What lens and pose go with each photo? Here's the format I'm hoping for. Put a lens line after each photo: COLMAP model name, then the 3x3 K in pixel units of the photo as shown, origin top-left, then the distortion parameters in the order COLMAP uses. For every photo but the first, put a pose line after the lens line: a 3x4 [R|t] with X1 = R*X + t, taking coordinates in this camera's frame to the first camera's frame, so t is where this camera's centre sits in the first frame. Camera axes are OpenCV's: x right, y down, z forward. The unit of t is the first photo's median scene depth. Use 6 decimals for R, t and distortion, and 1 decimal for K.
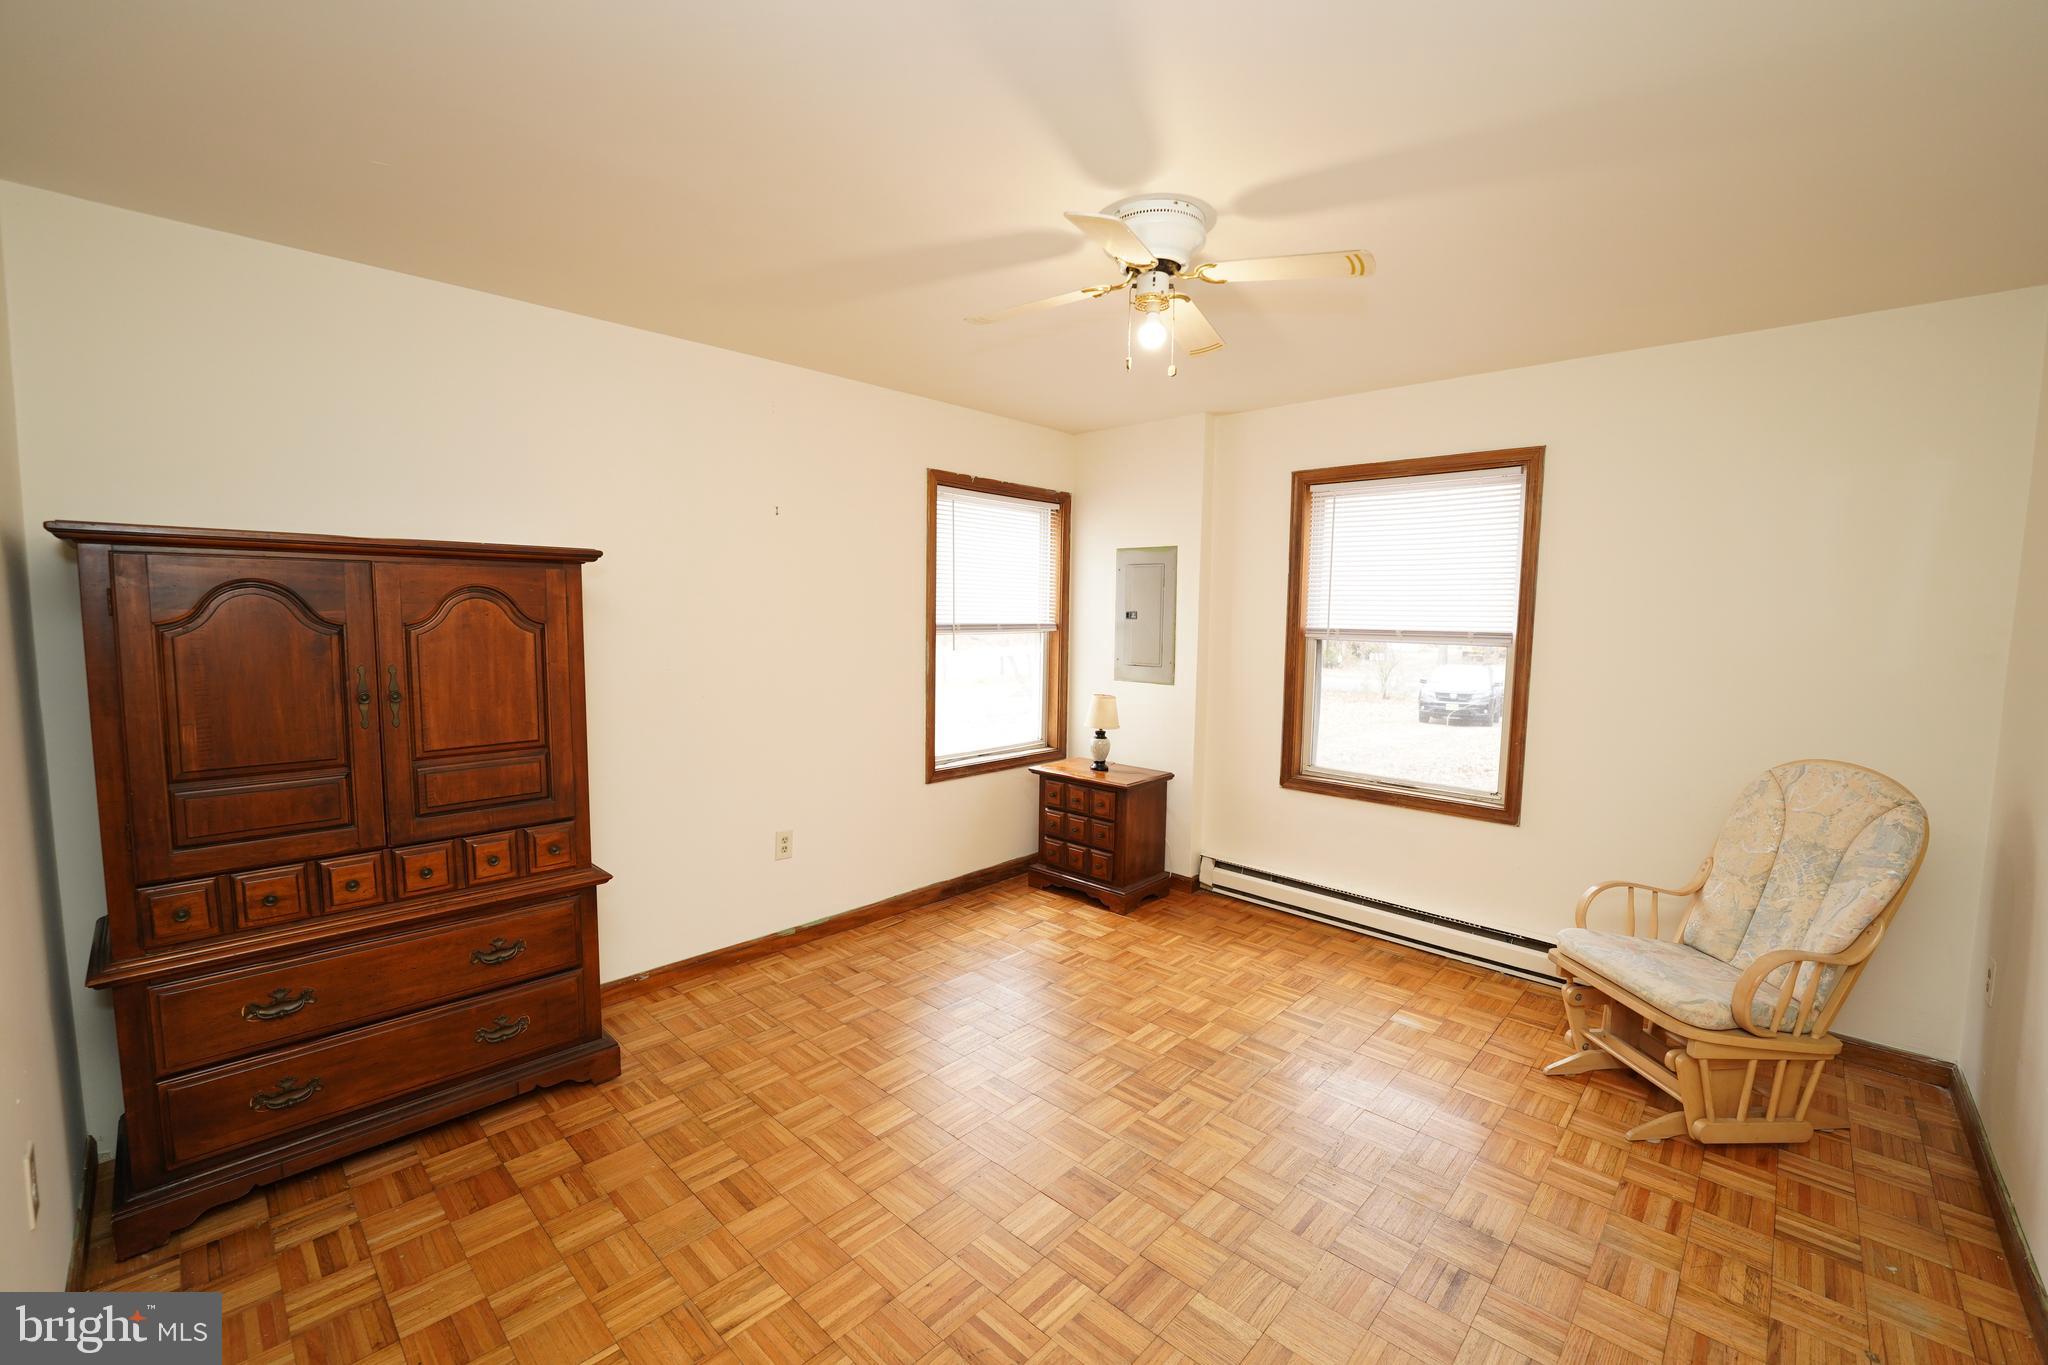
lens RADIAL K [[835.2, 0, 1019.3], [0, 835.2, 682.6], [0, 0, 1]] dist [-0.022680, -0.000143]
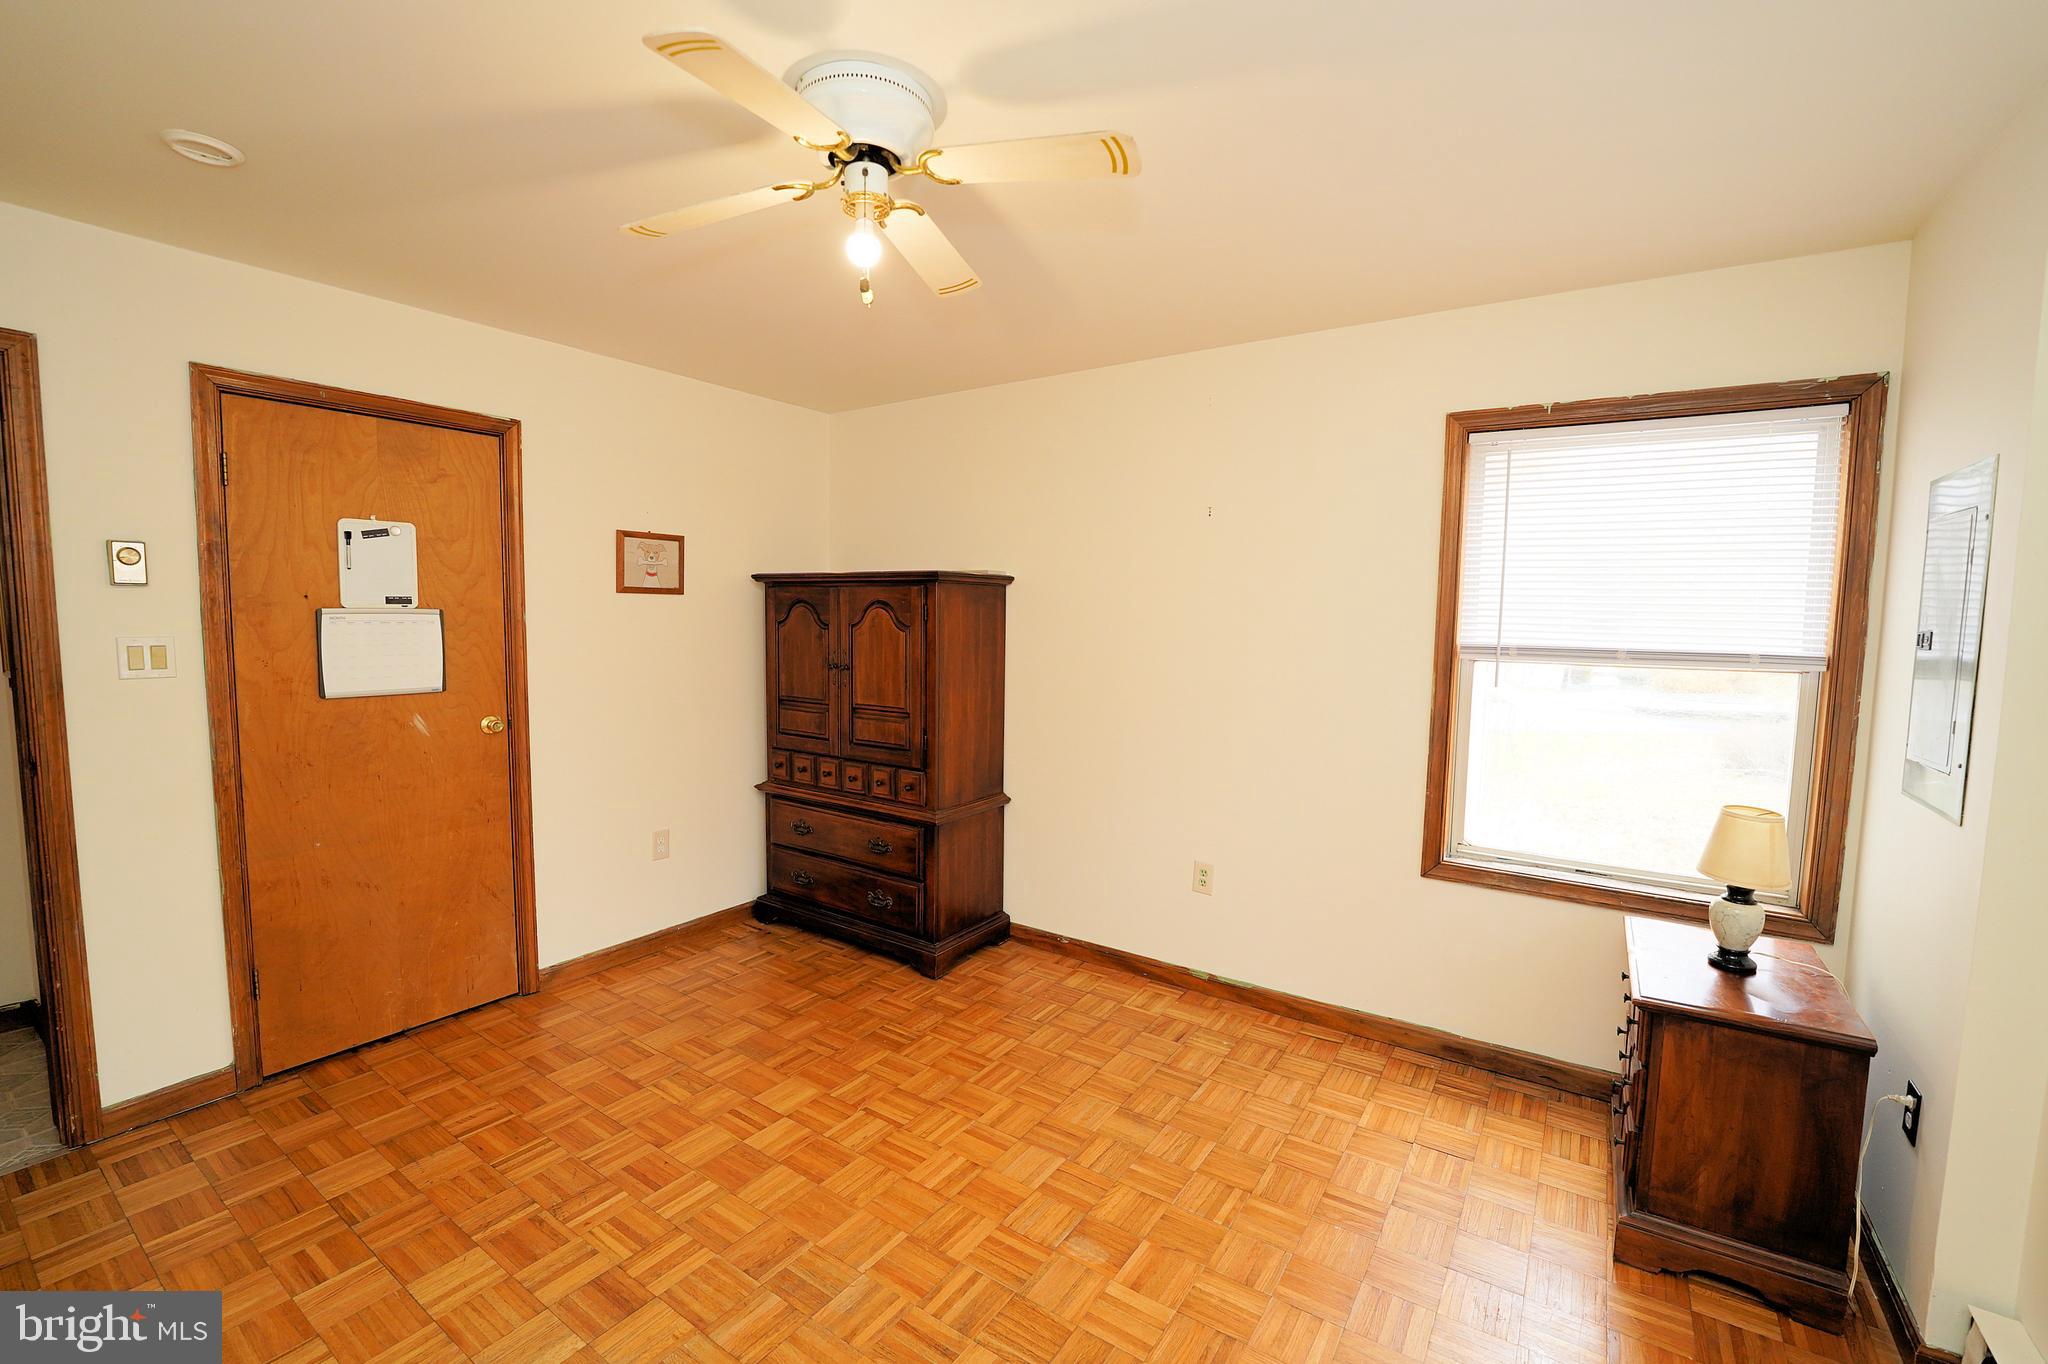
lens RADIAL K [[856.0, 0, 1024.0], [0, 856.0, 682.0], [0, 0, 1]] dist [-0.020943, -0.000035]
pose [[0.164784, 0.070212, -0.983827, 0.686953], [-0.097936, 0.993699, 0.054512, -0.058032], [0.981455, 0.087369, 0.170622, 0.734907]]
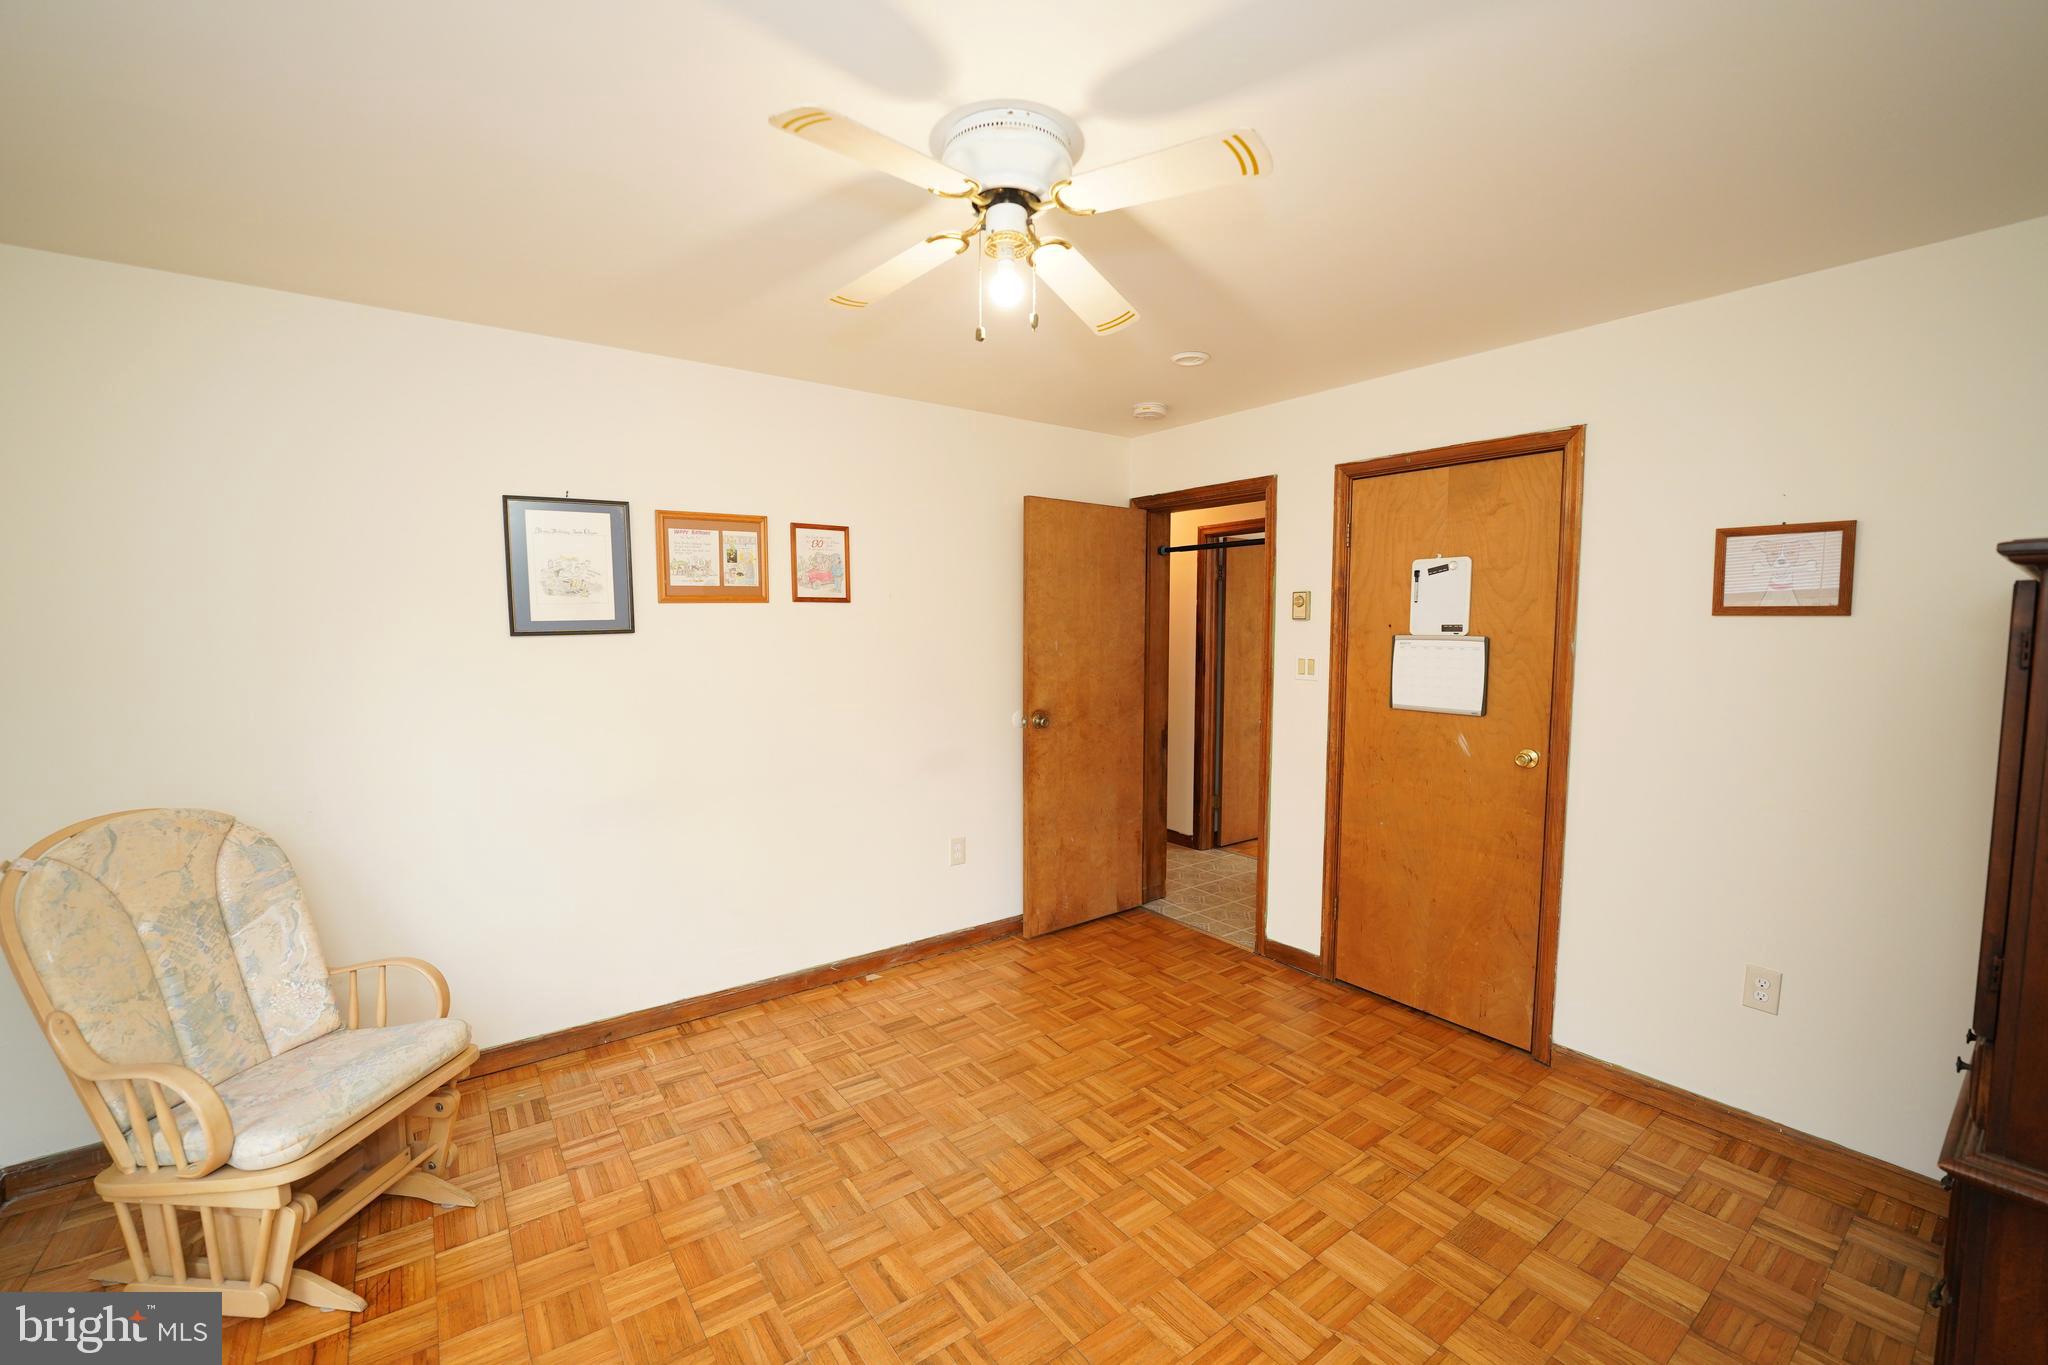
lens RADIAL K [[835.2, 0, 1019.3], [0, 835.2, 682.6], [0, 0, 1]] dist [-0.022680, -0.000143]
pose [[-0.985506, -0.026402, 0.167571, 0.006128], [0.000602, 0.987264, 0.159092, -0.123625], [-0.169637, 0.156887, -0.972939, 1.281327]]
